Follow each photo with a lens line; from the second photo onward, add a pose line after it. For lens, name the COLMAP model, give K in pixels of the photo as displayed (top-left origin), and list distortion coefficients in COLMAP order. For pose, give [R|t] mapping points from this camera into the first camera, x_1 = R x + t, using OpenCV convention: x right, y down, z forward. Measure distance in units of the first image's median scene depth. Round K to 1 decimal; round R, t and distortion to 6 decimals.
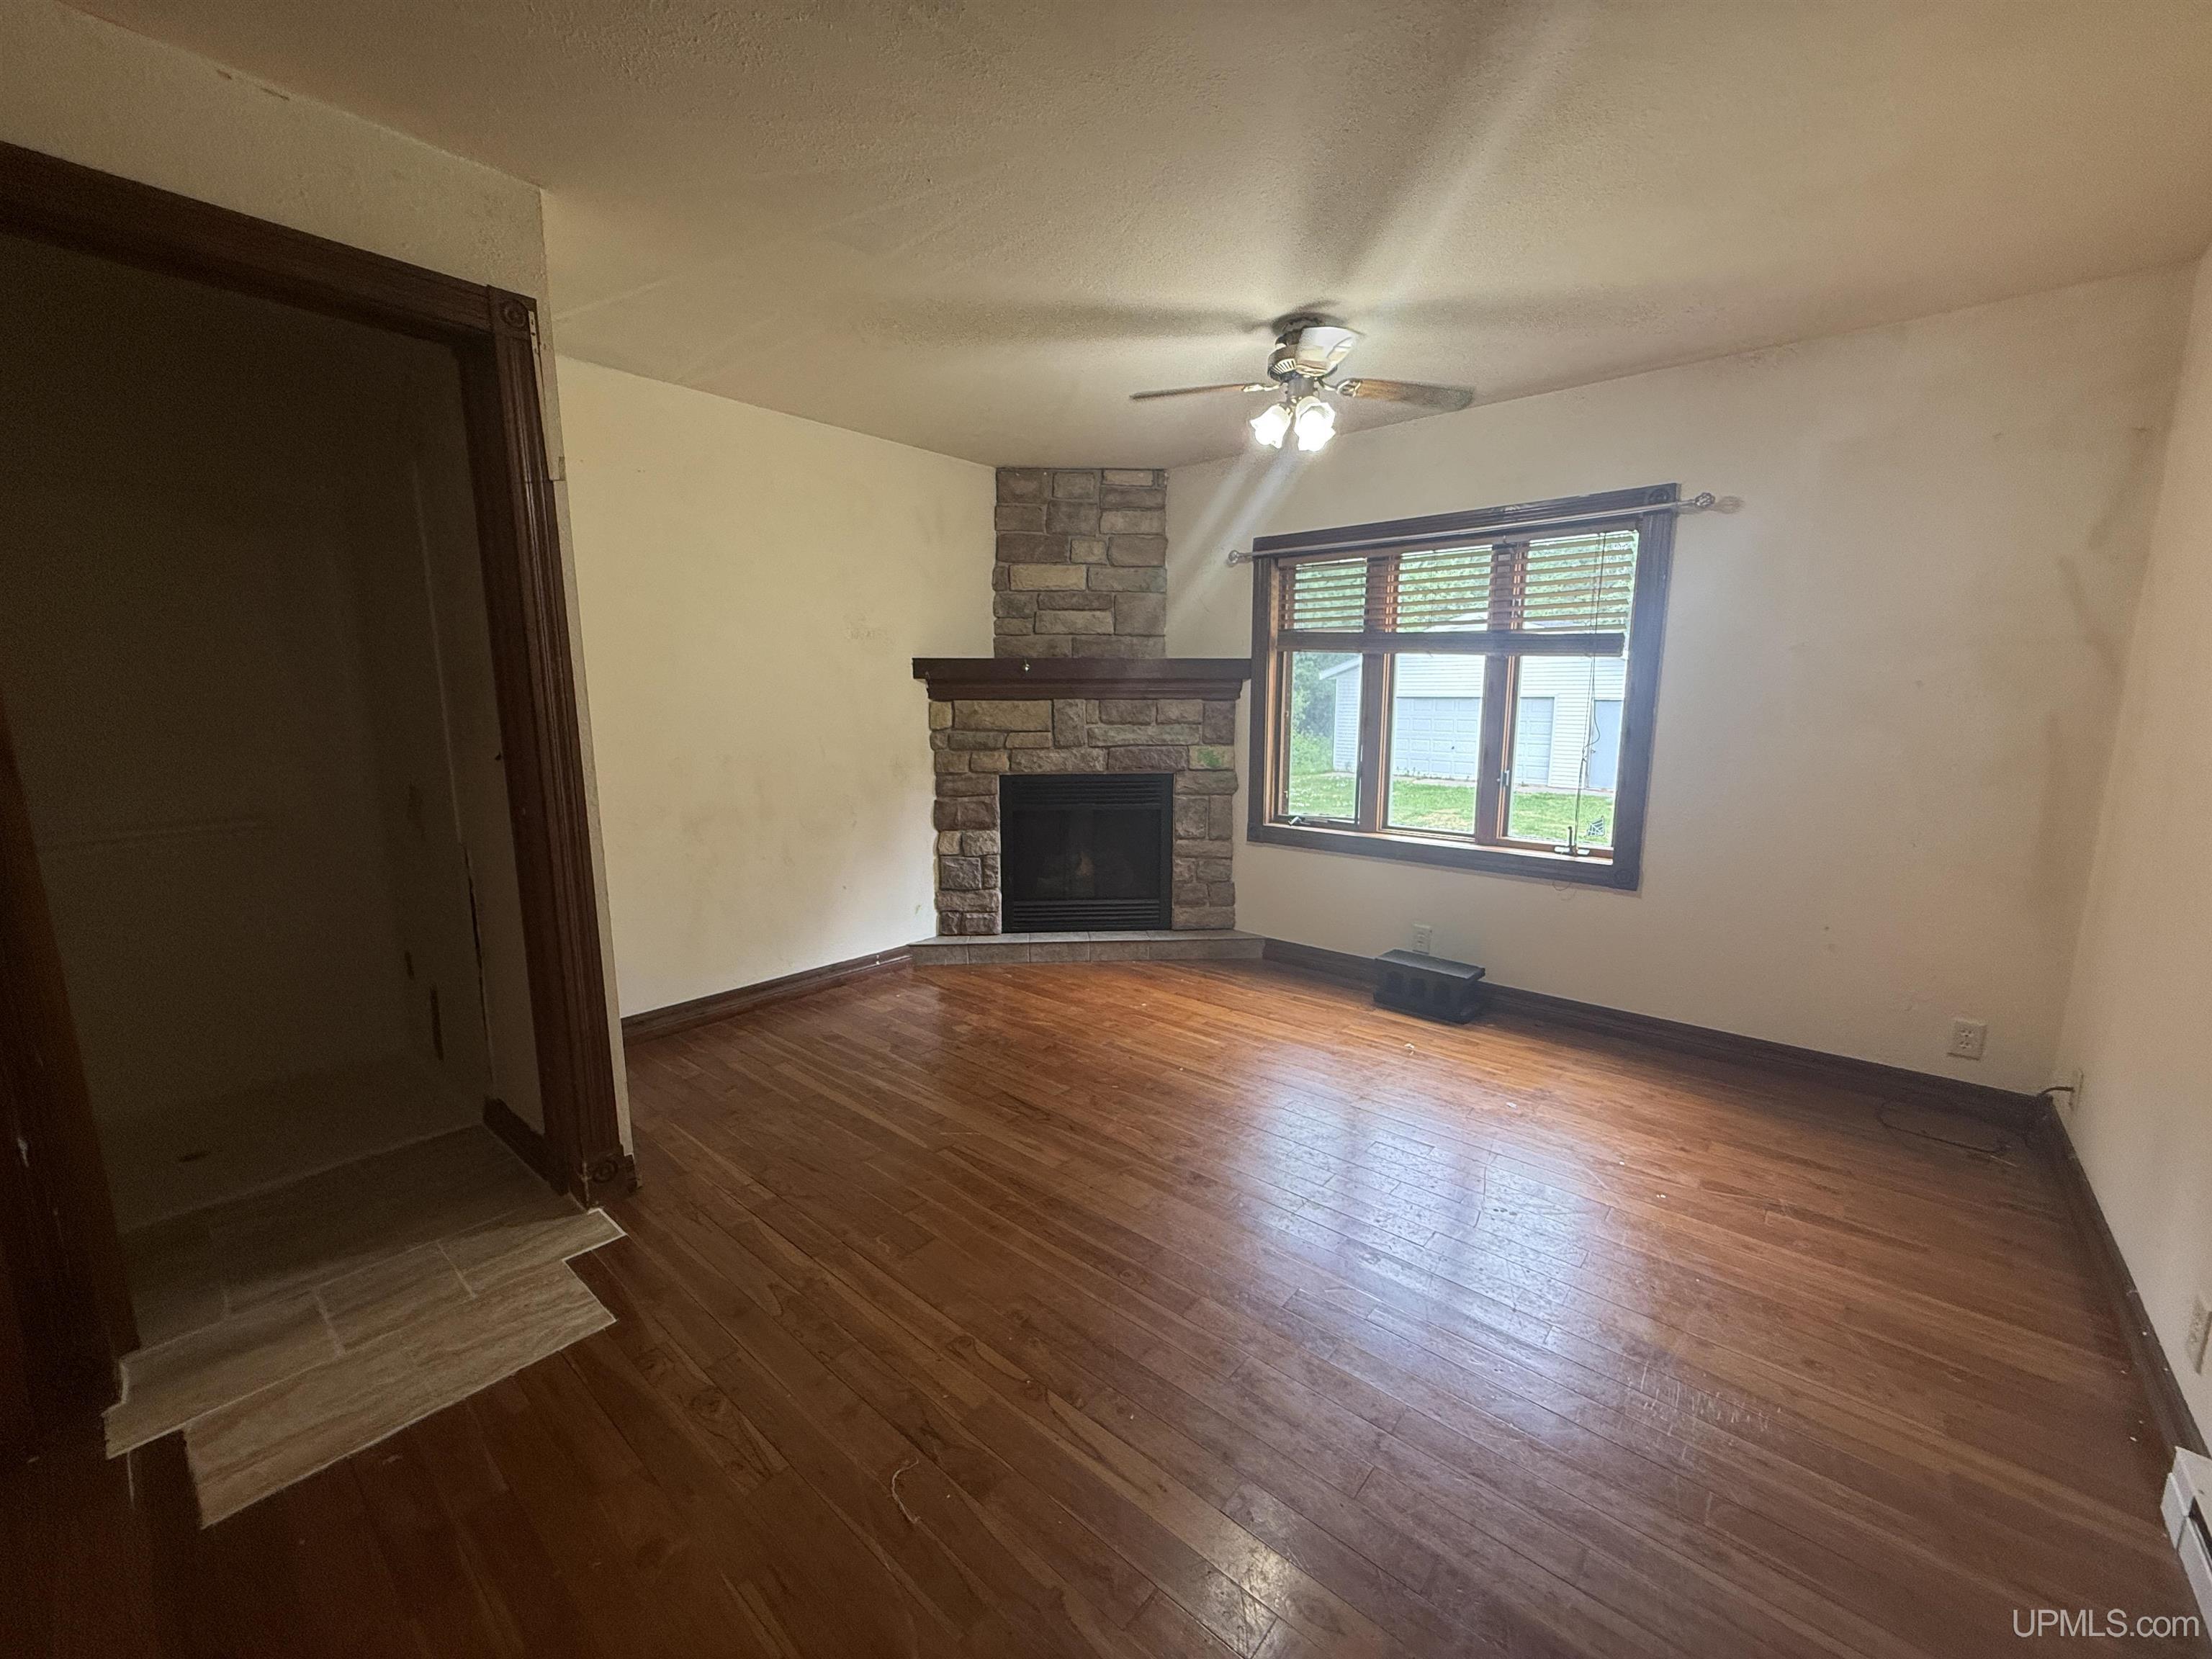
lens RADIAL K [[884.1, 0, 1097.1], [0, 884.1, 828.8], [0, 0, 1]] dist [0.002326, -0.000690]
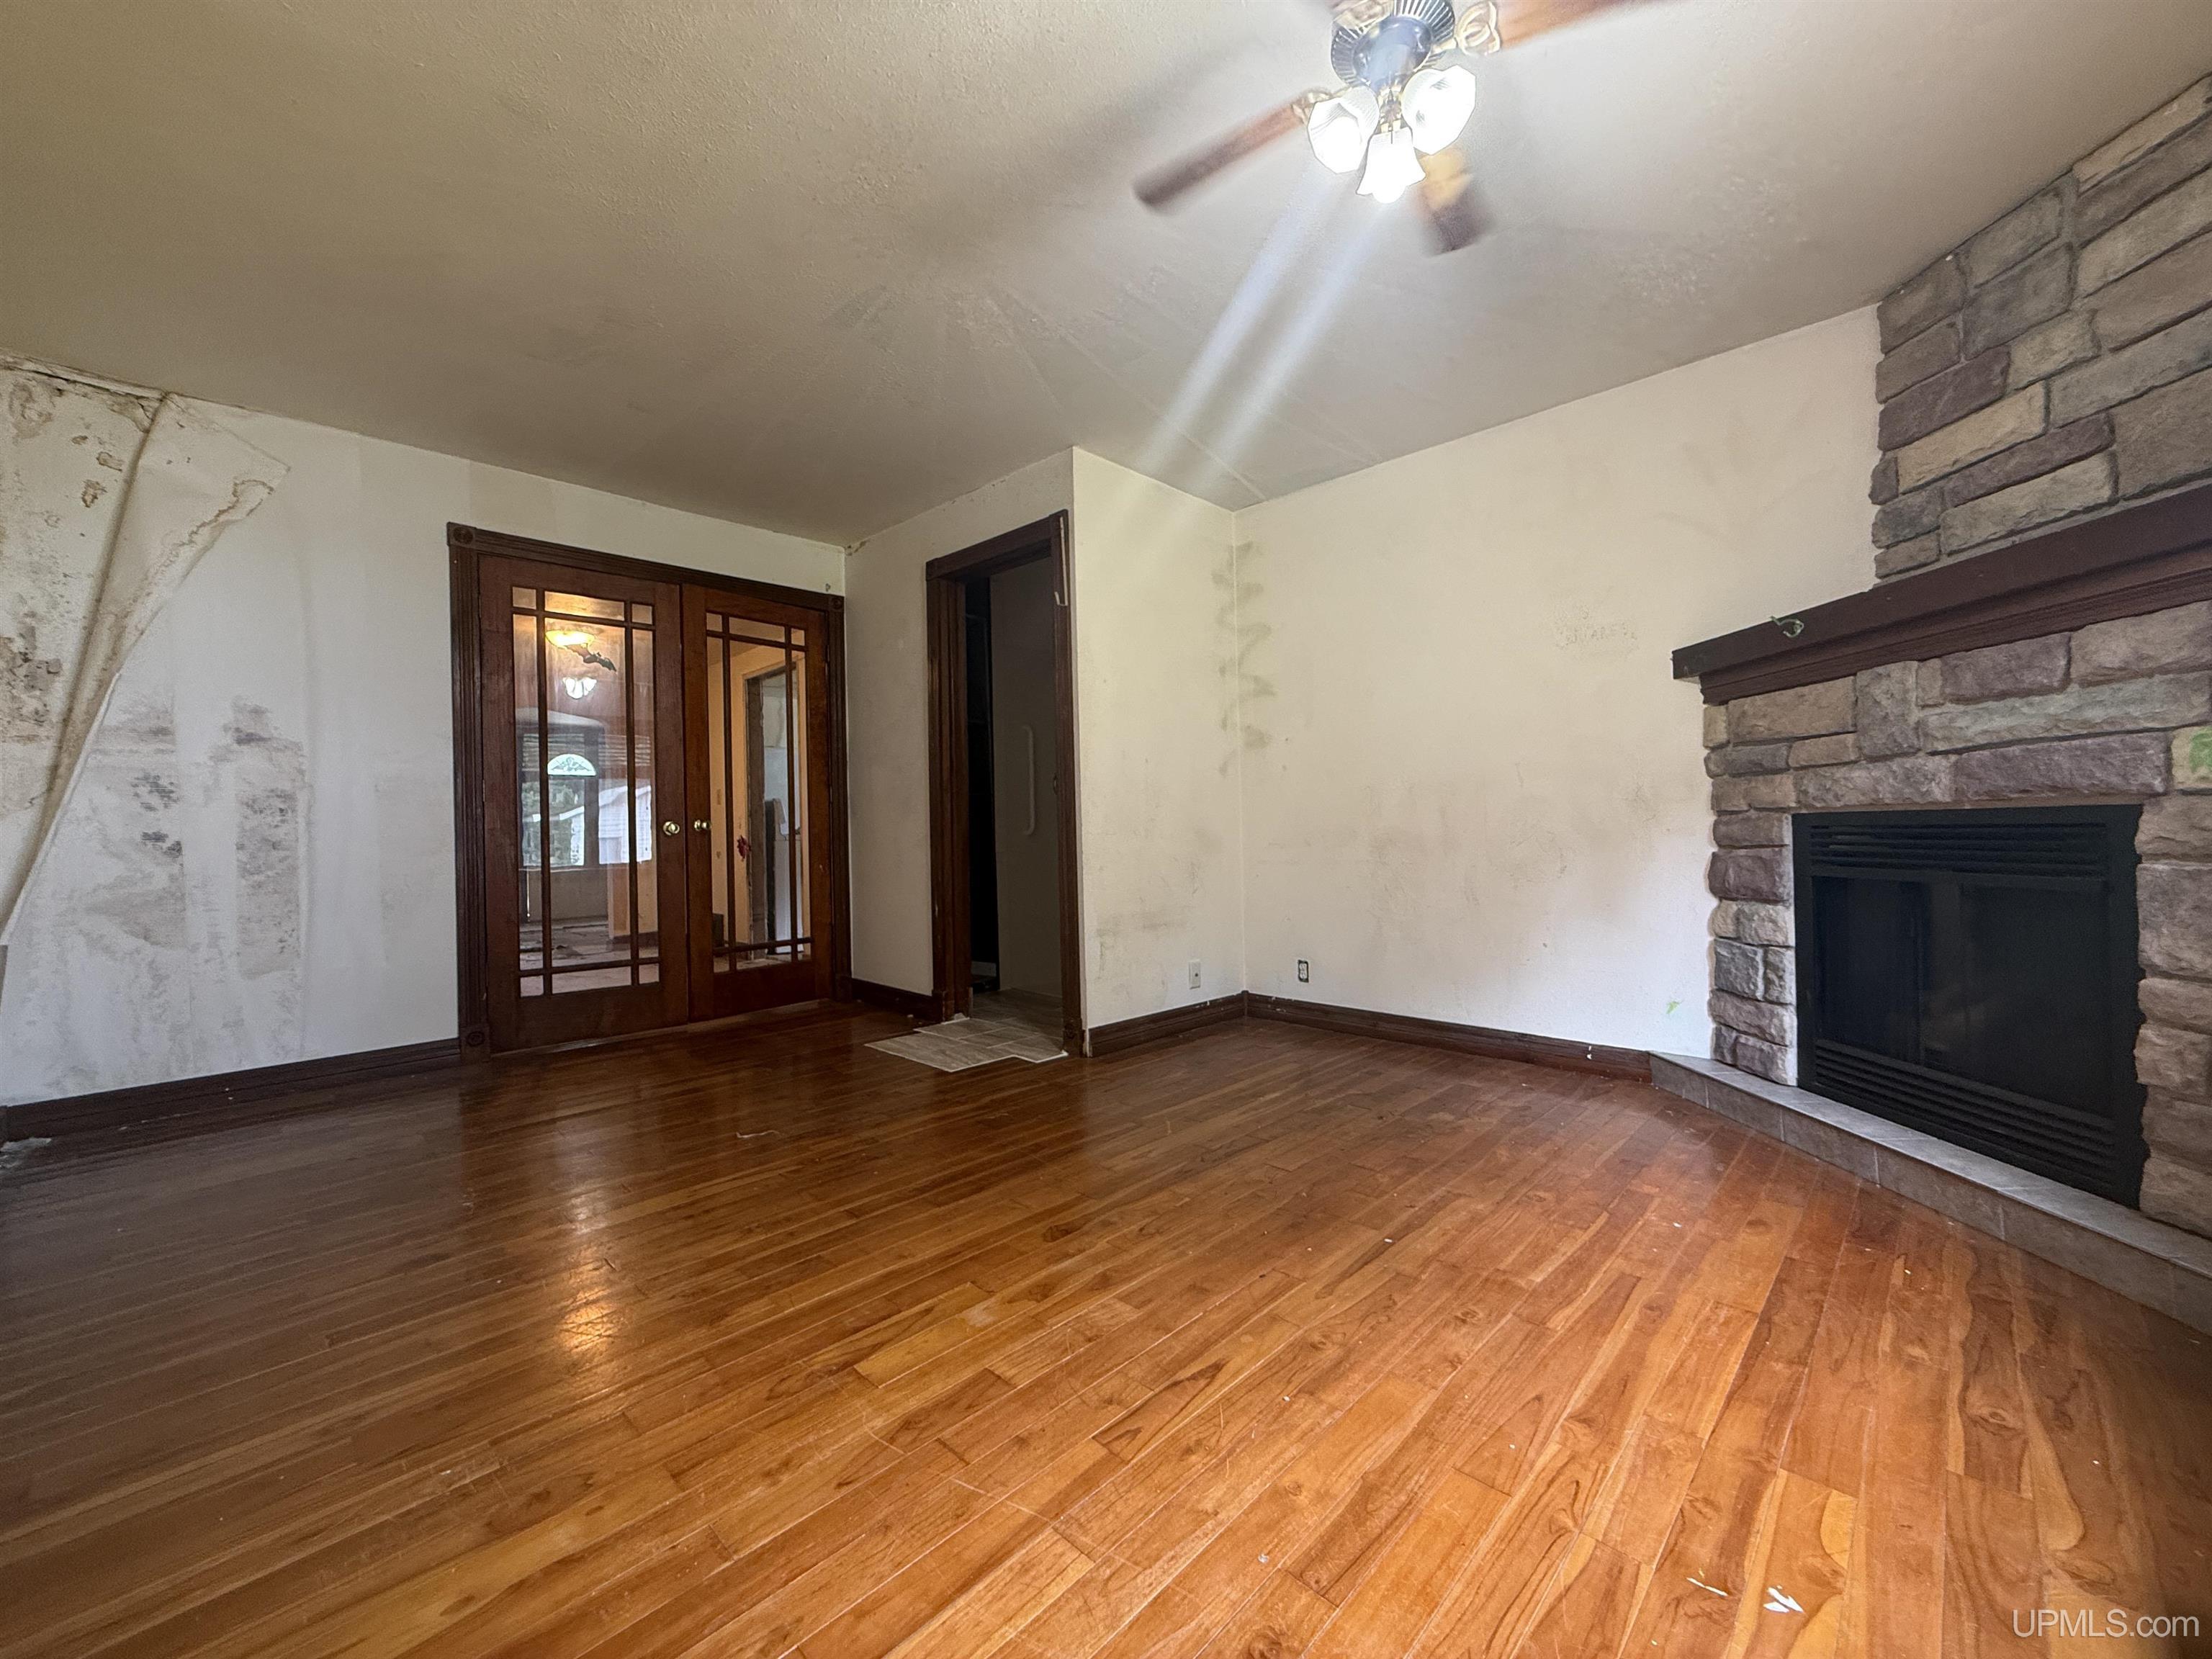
lens RADIAL K [[884.1, 0, 1095.5], [0, 884.1, 832.9], [0, 0, 1]] dist [0.002326, -0.000690]
pose [[-0.065051, 0.002961, -0.997878, 0.517786], [-0.137981, 0.990363, 0.011933, 0.009474], [0.988296, 0.138465, -0.064016, 0.575812]]
